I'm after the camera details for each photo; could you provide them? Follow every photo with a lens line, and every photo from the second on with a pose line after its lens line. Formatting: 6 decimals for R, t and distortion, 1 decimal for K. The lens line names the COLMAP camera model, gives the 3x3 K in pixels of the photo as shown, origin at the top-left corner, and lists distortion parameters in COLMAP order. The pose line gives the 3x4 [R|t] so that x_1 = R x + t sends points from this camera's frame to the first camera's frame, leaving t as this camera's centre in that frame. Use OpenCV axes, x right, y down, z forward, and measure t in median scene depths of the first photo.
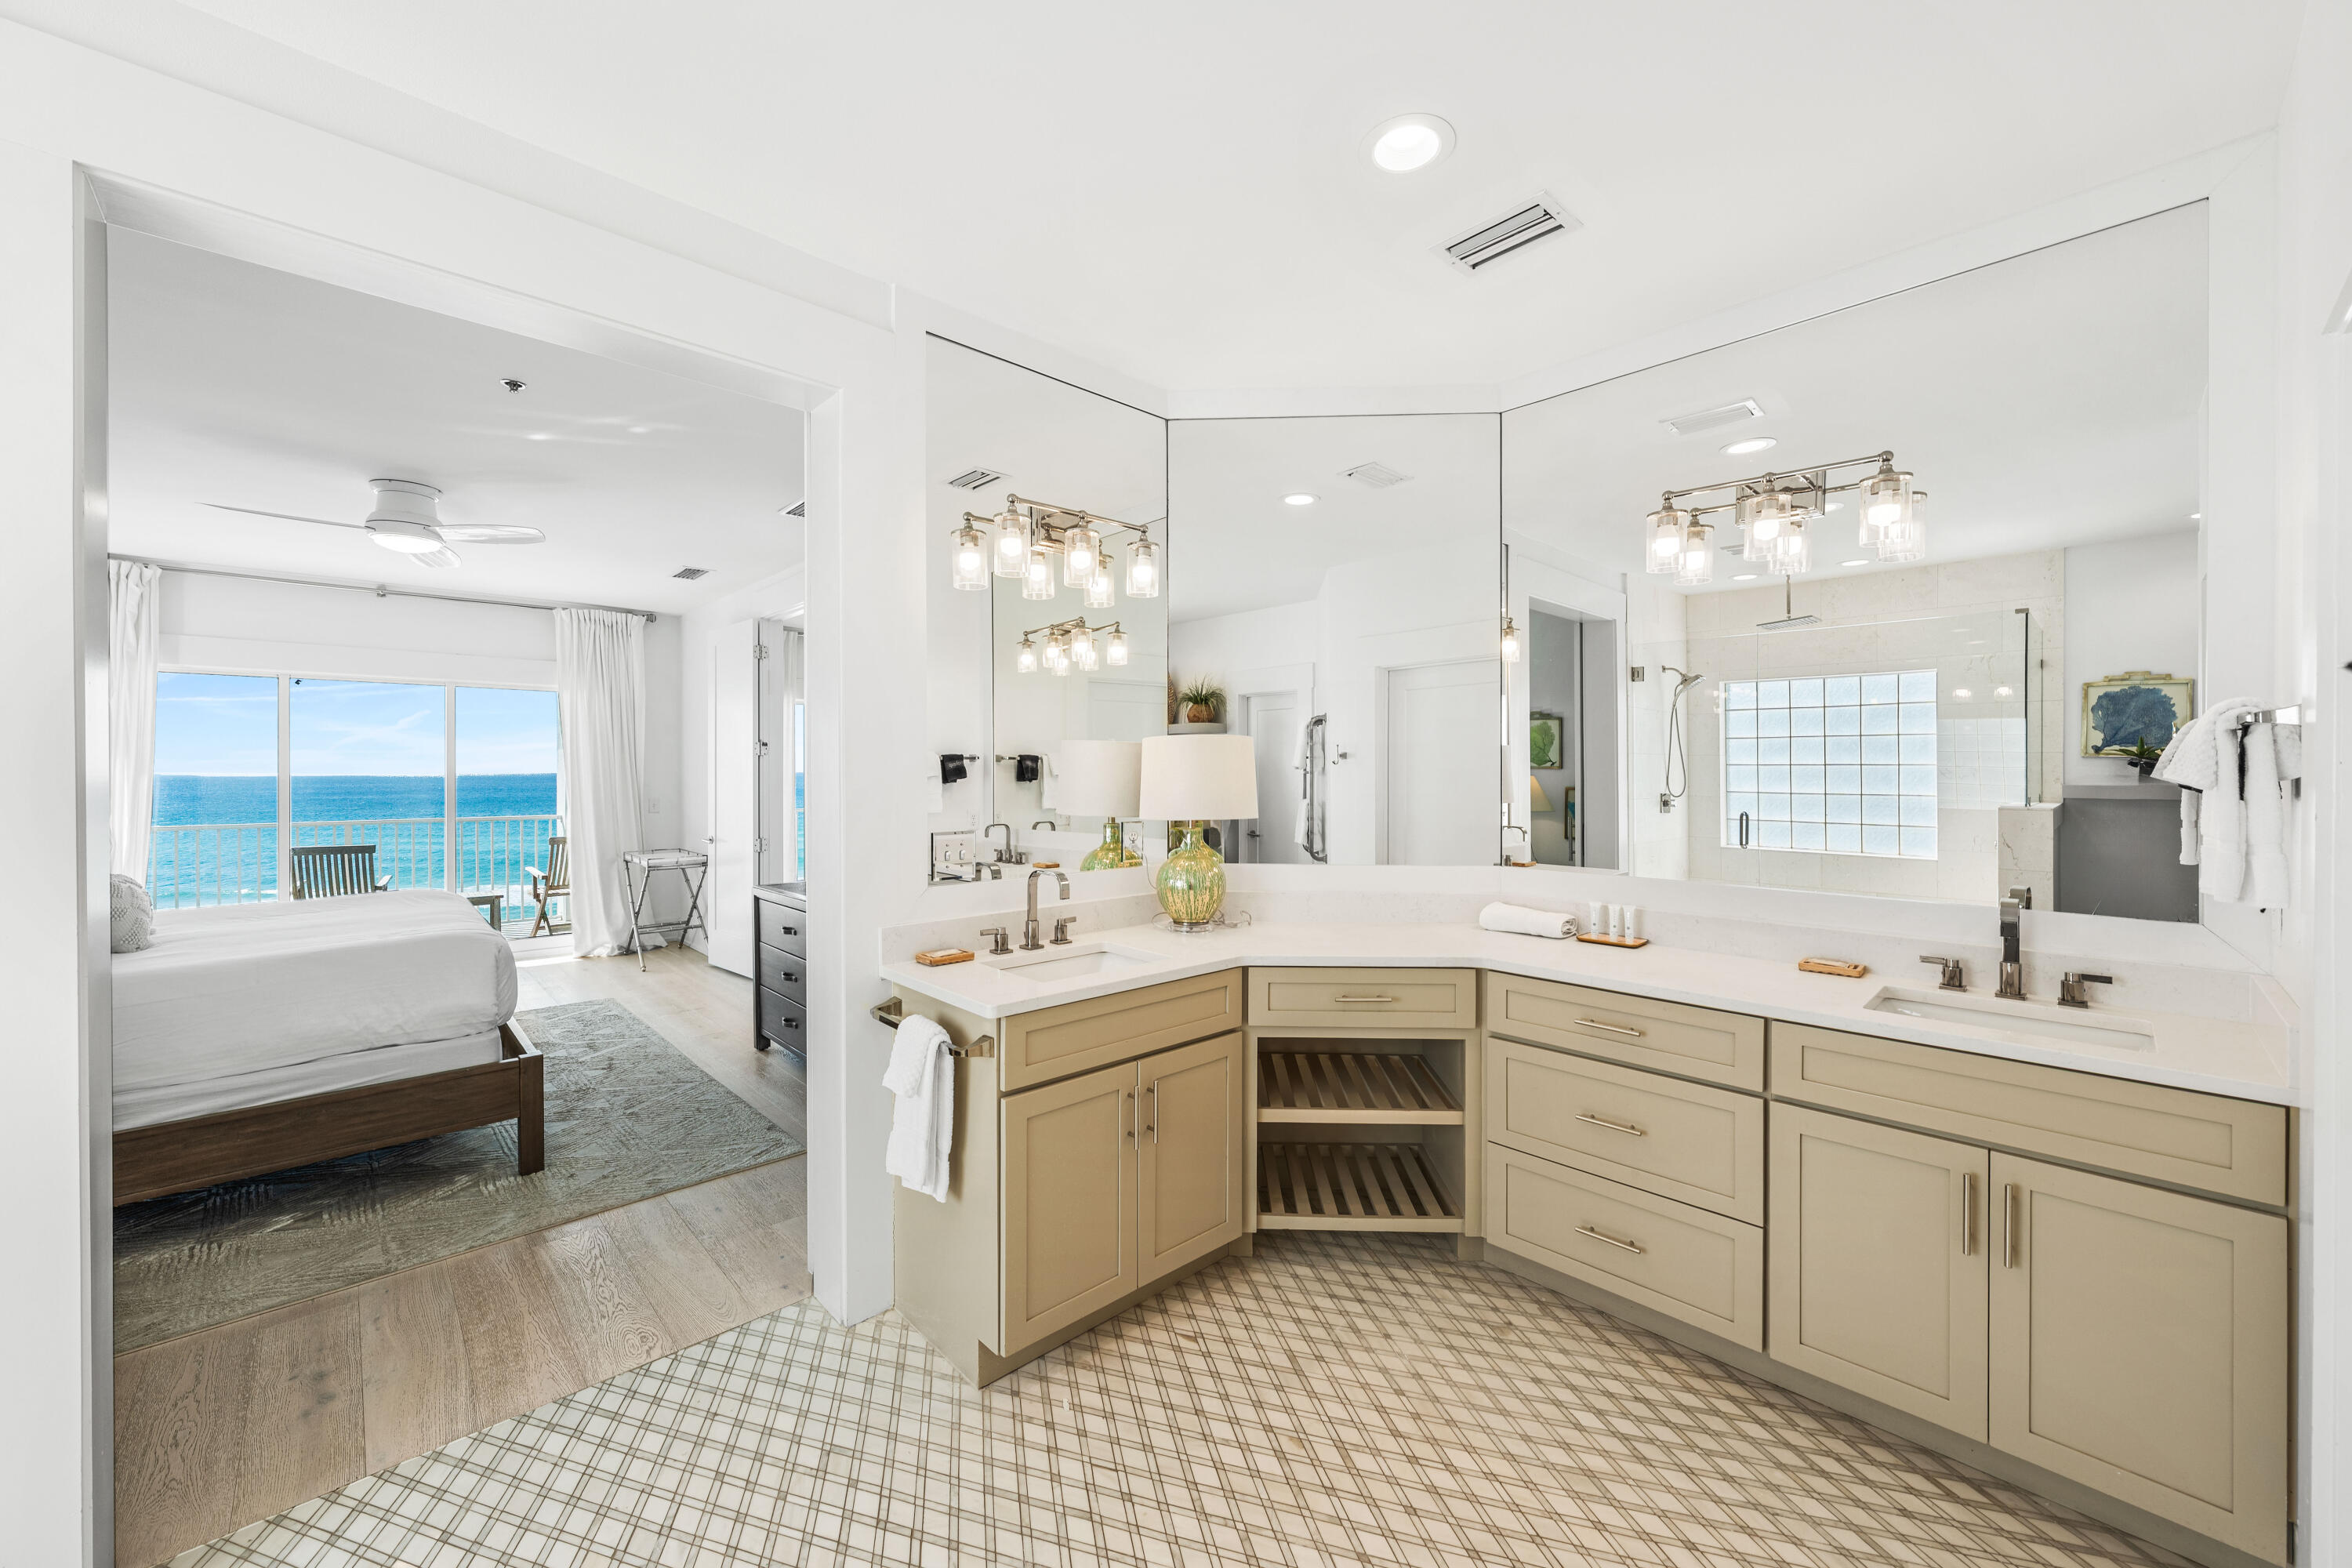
lens RADIAL K [[896.6, 0, 1173.9], [0, 896.6, 776.0], [0, 0, 1]] dist [-0.000553, -0.000179]
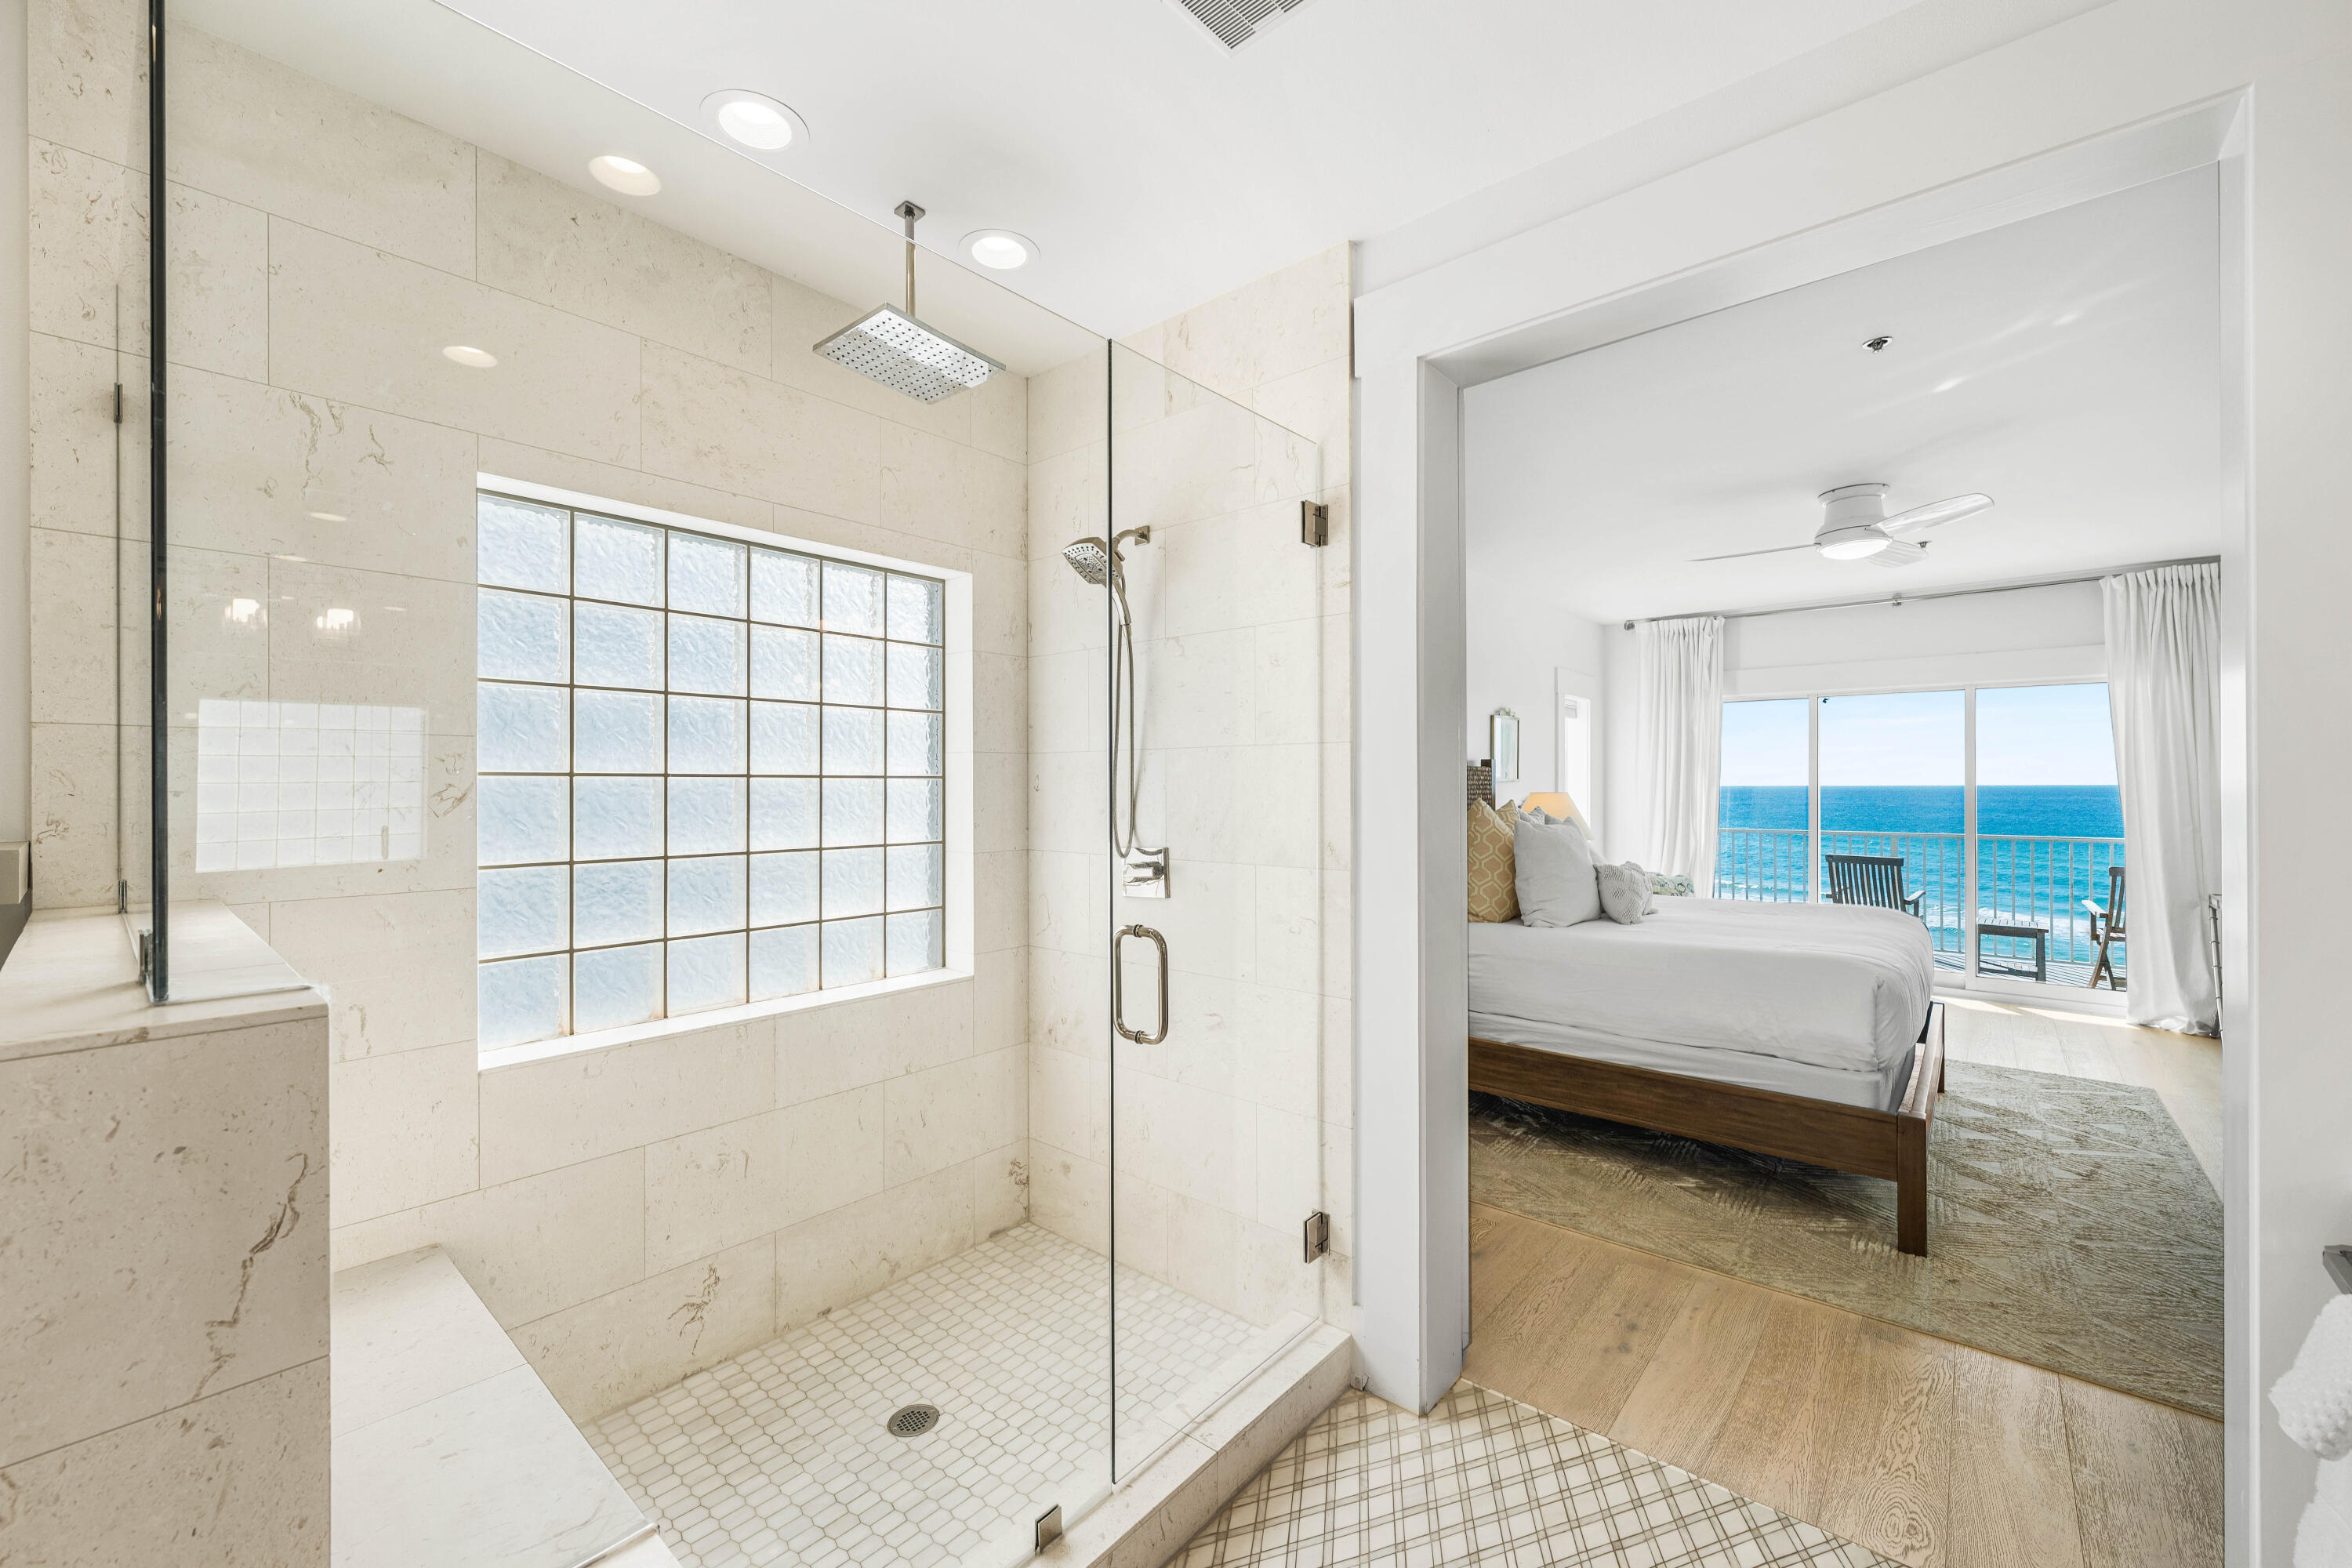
lens RADIAL K [[928.2, 0, 1176.0], [0, 928.2, 784.0], [0, 0, 1]] dist [-0.001458, 0.000041]
pose [[0.102887, -0.000380, -0.994693, 0.072696], [-0.003697, 0.999993, -0.000764, -0.000966], [0.994686, 0.003756, 0.102885, 0.169304]]
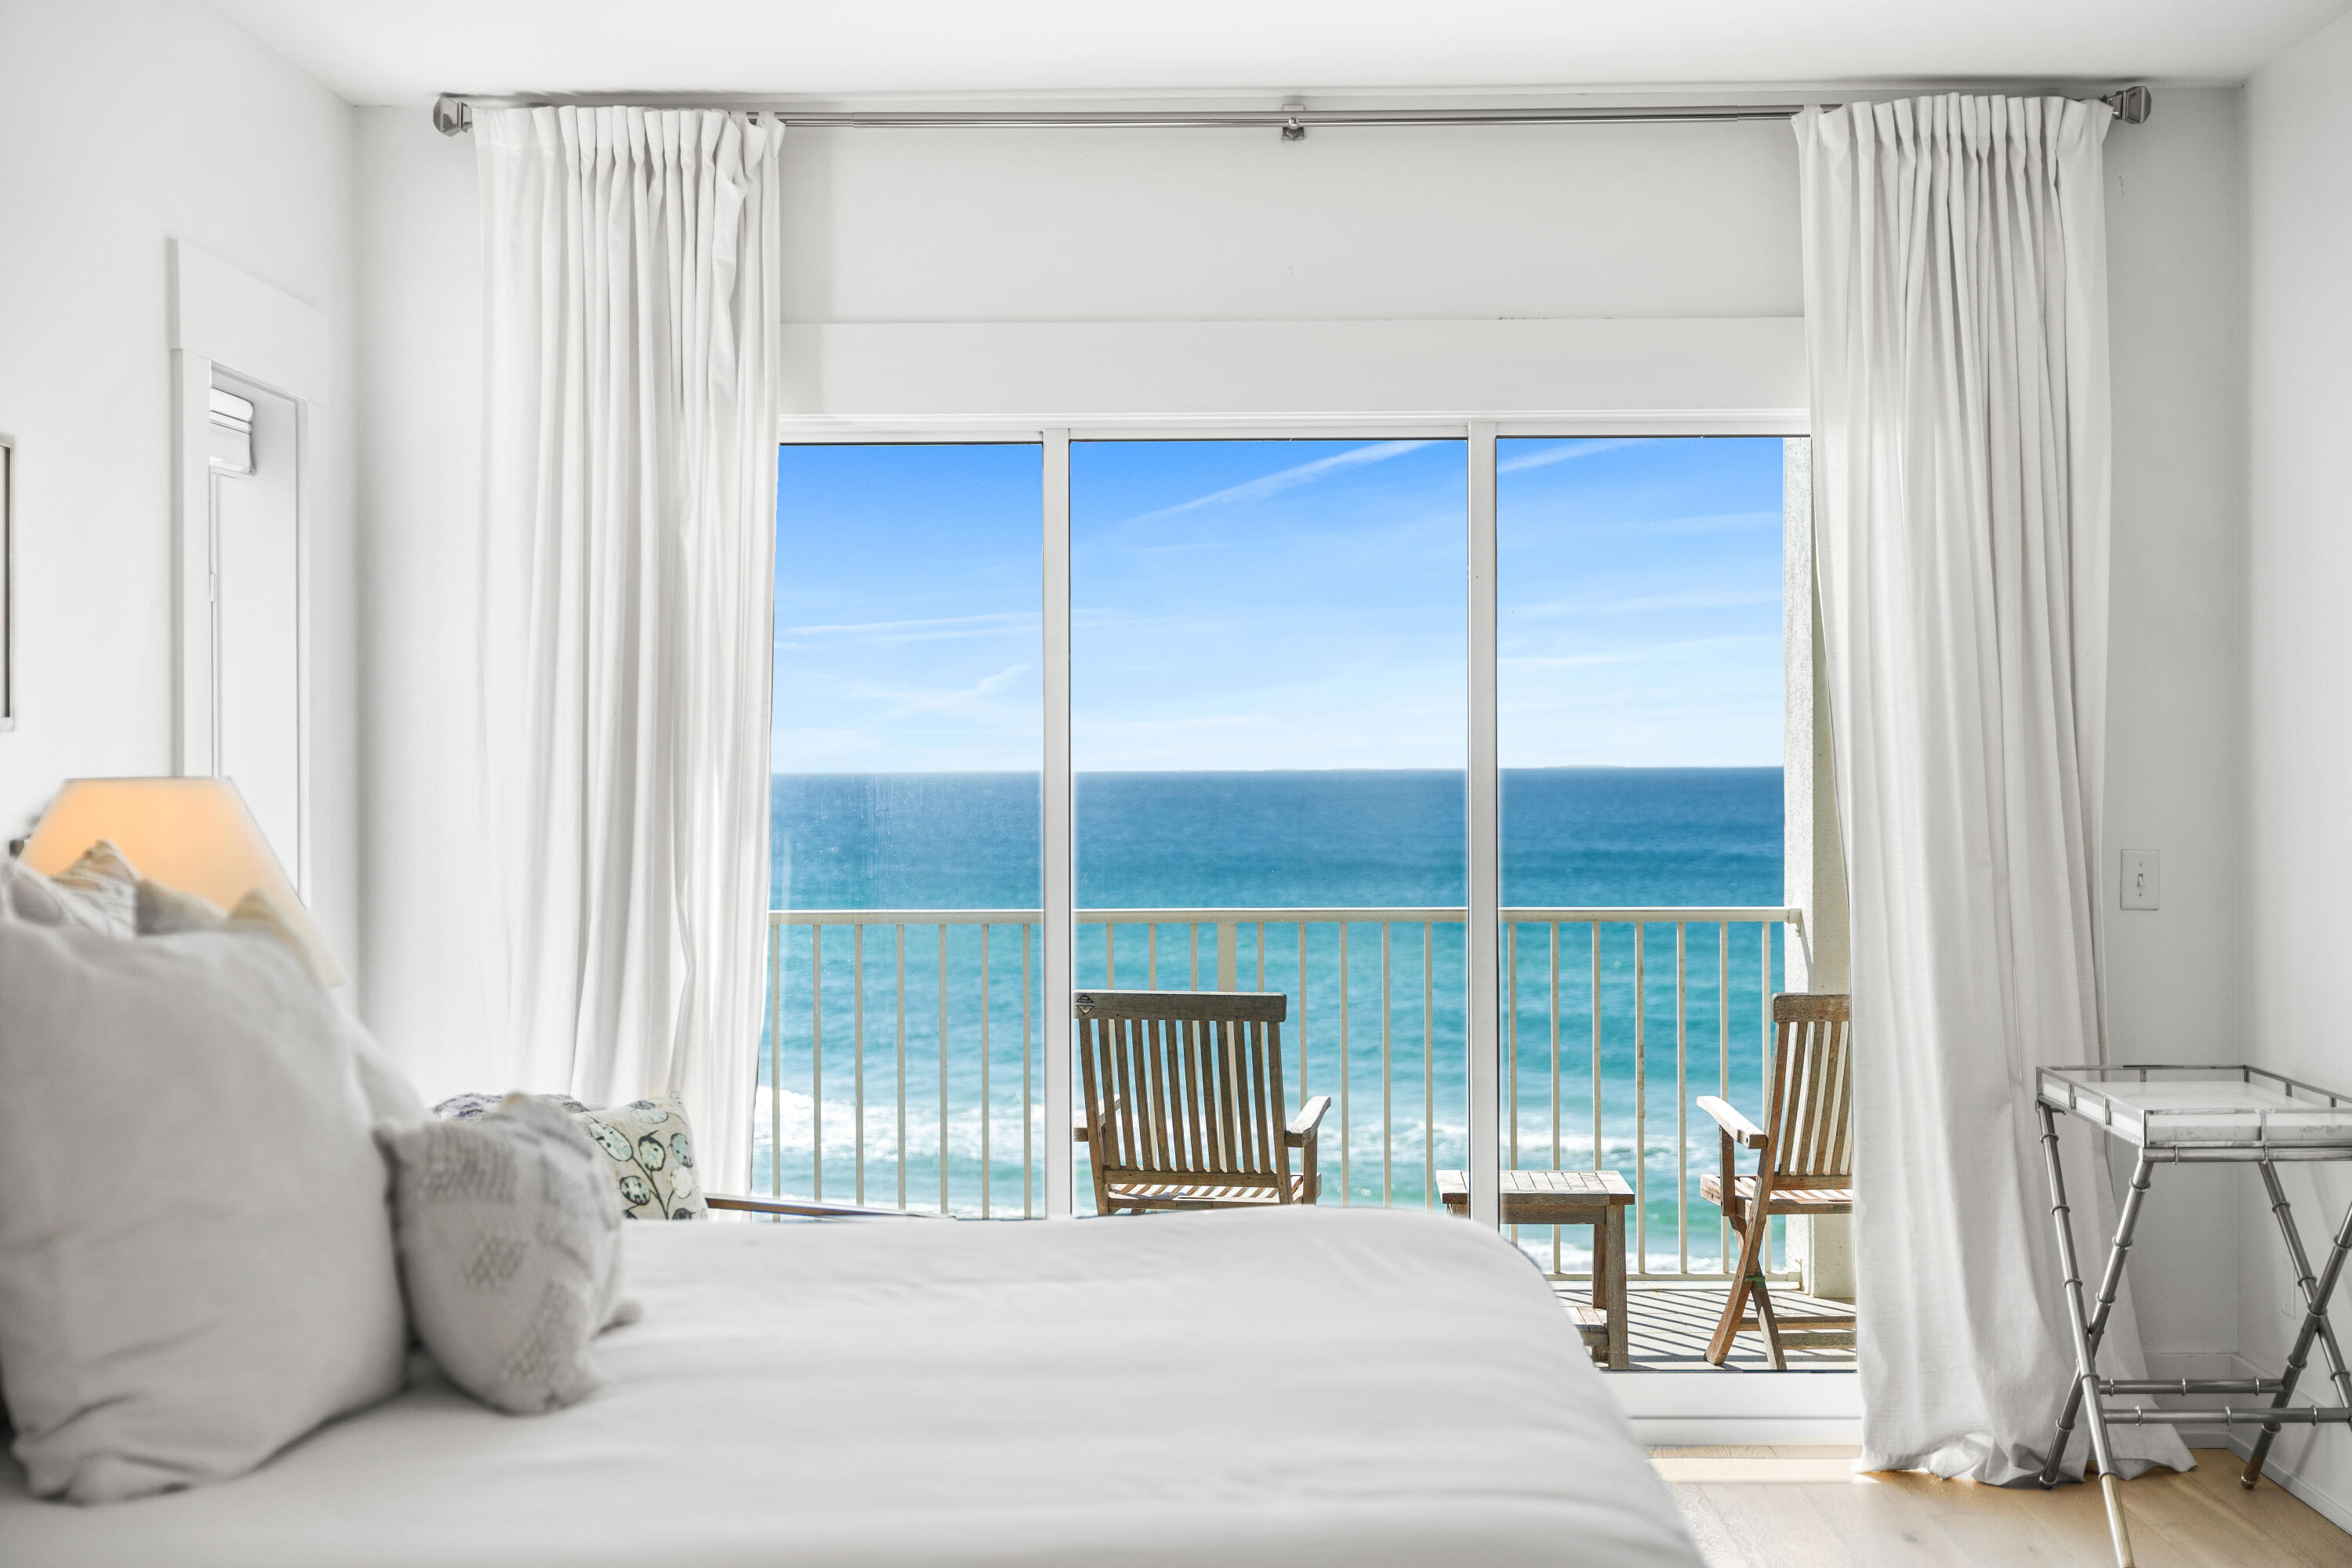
lens RADIAL K [[3254.0, 0, 1176.0], [0, 3254.0, 784.0], [0, 0, 1]] dist [-0.009329, -0.009279]
pose [[0.715178, 0.000038, -0.698943, -0.280644], [0.001762, 0.999997, 0.001857, 0.008861], [0.698940, -0.002560, 0.715175, 0.349018]]
